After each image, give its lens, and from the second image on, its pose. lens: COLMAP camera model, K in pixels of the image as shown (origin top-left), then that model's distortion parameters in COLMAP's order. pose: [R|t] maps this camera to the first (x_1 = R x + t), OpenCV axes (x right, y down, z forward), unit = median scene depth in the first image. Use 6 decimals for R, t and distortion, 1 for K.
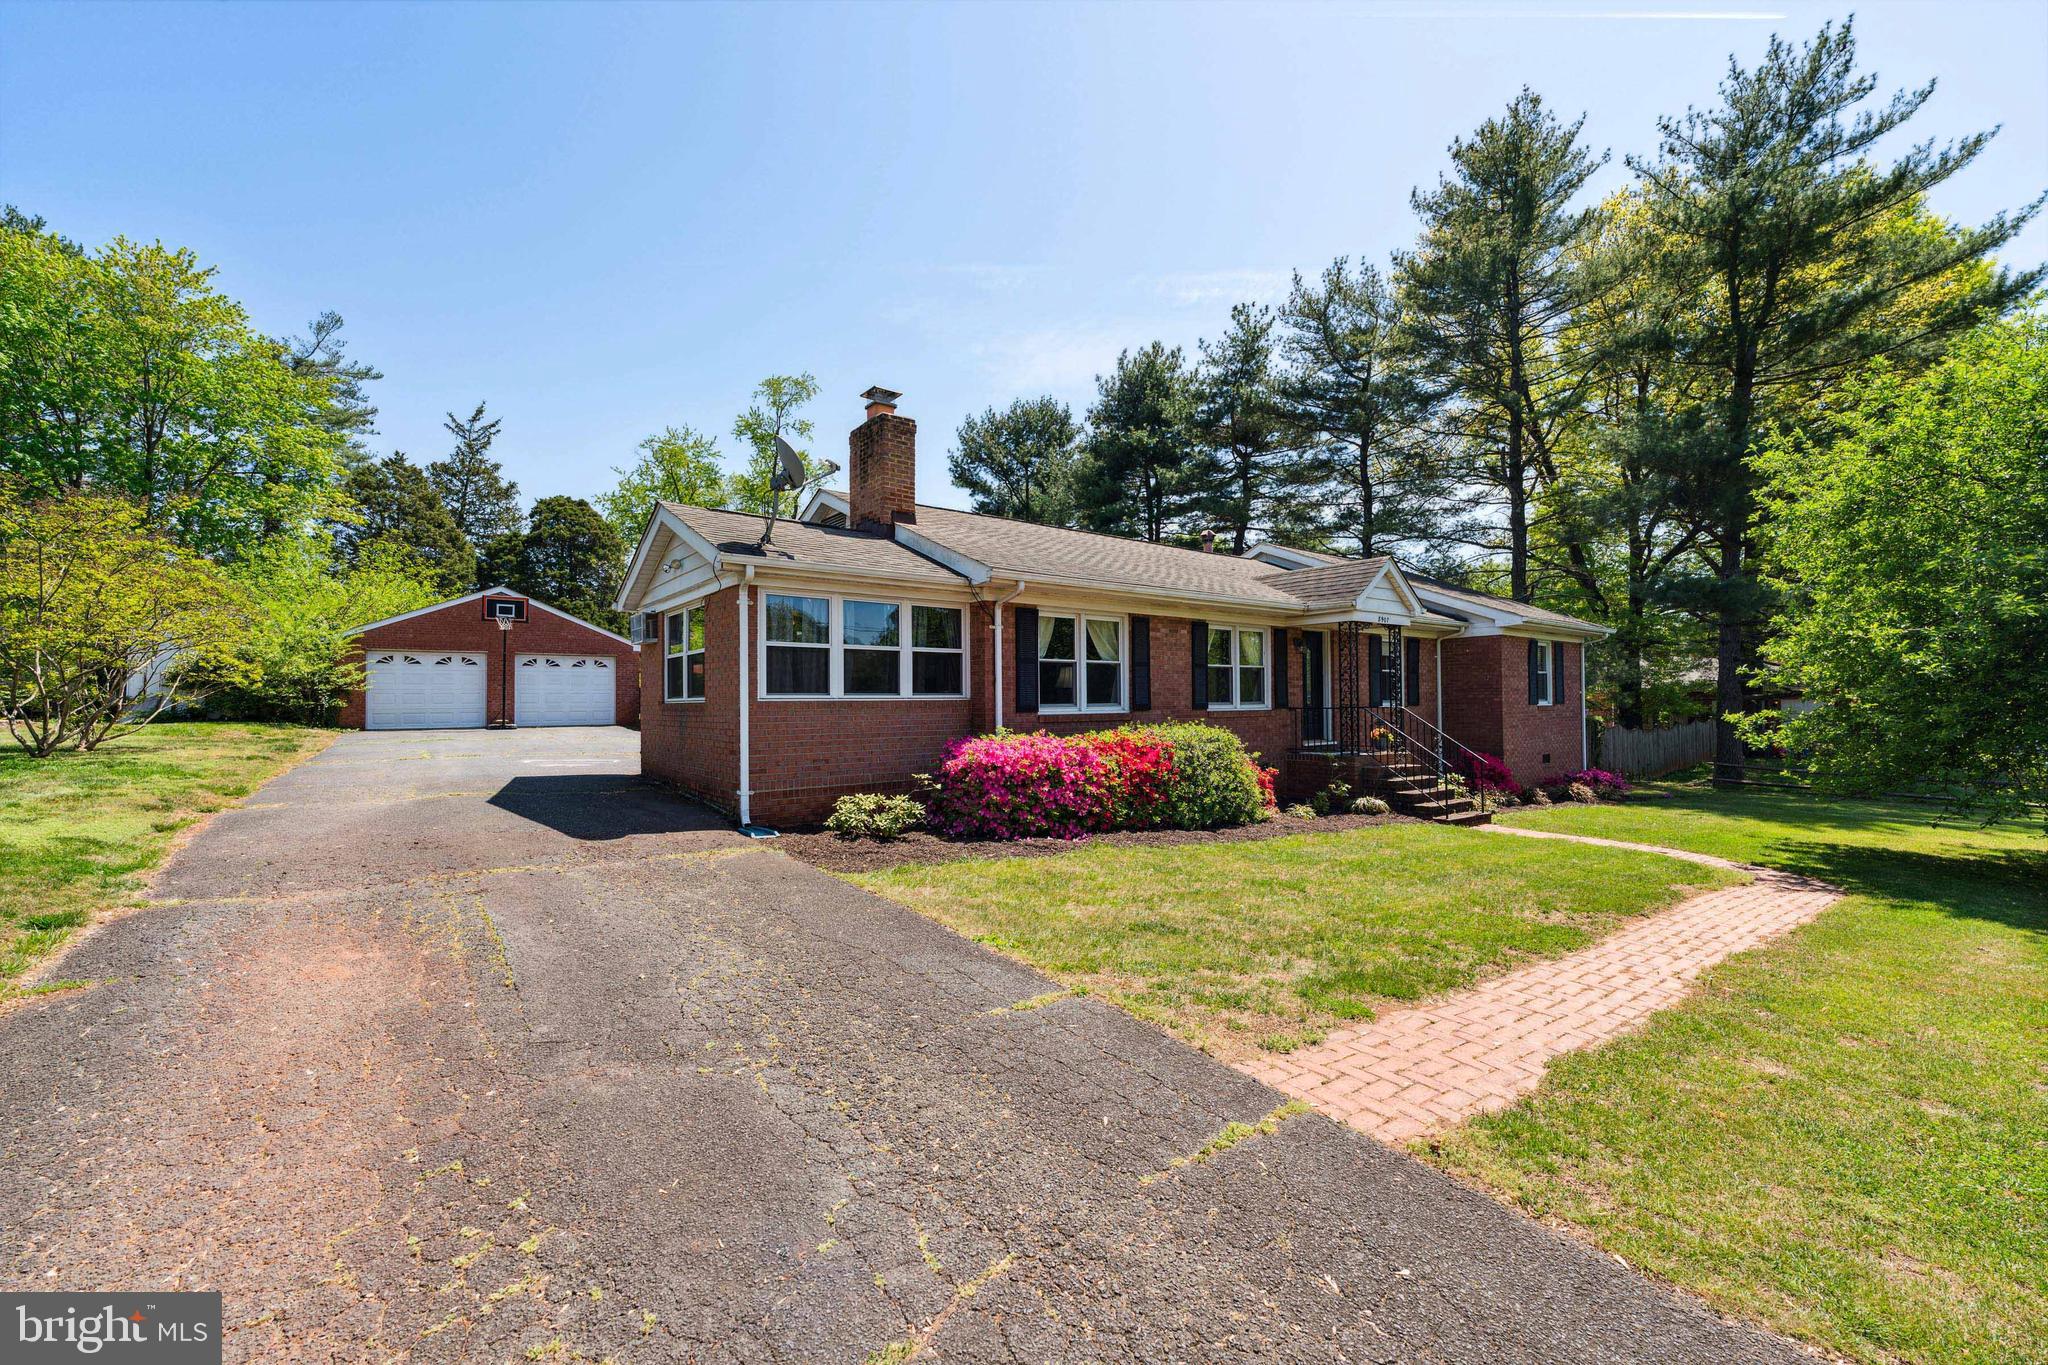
lens RADIAL K [[829.4, 0, 1028.1], [0, 829.4, 690.3], [0, 0, 1]] dist [0.001068, -0.000787]
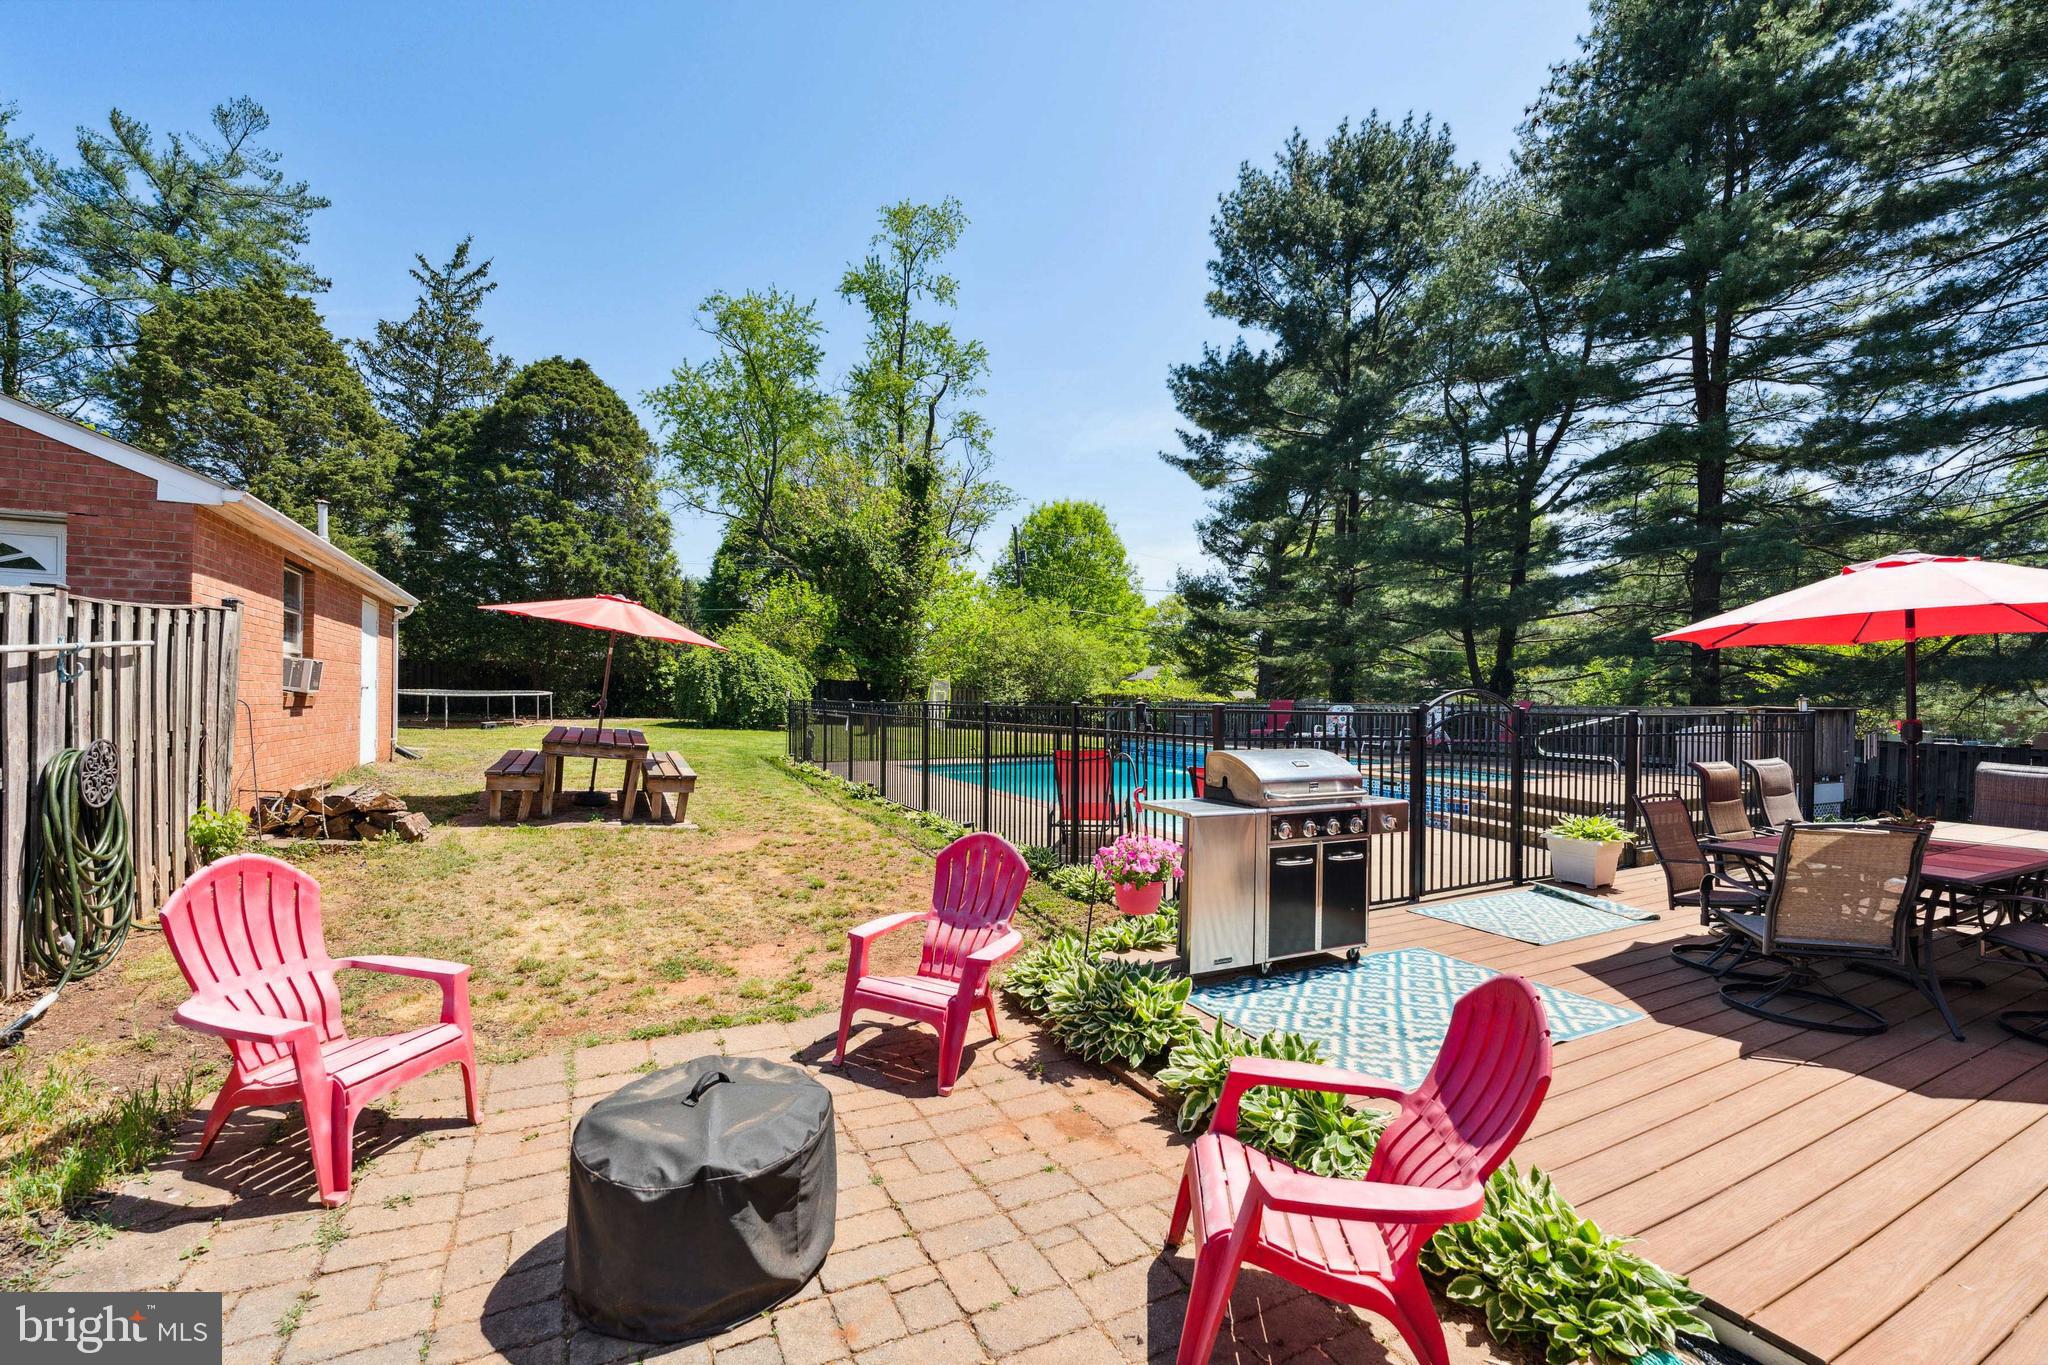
lens RADIAL K [[829.4, 0, 1018.4], [0, 829.4, 694.9], [0, 0, 1]] dist [0.001068, -0.000787]
pose [[0.984044, 0.014993, -0.177293, -0.108730], [-0.014623, 0.999887, 0.003391, 0.003987], [0.177324, -0.000745, 0.984152, 0.434555]]
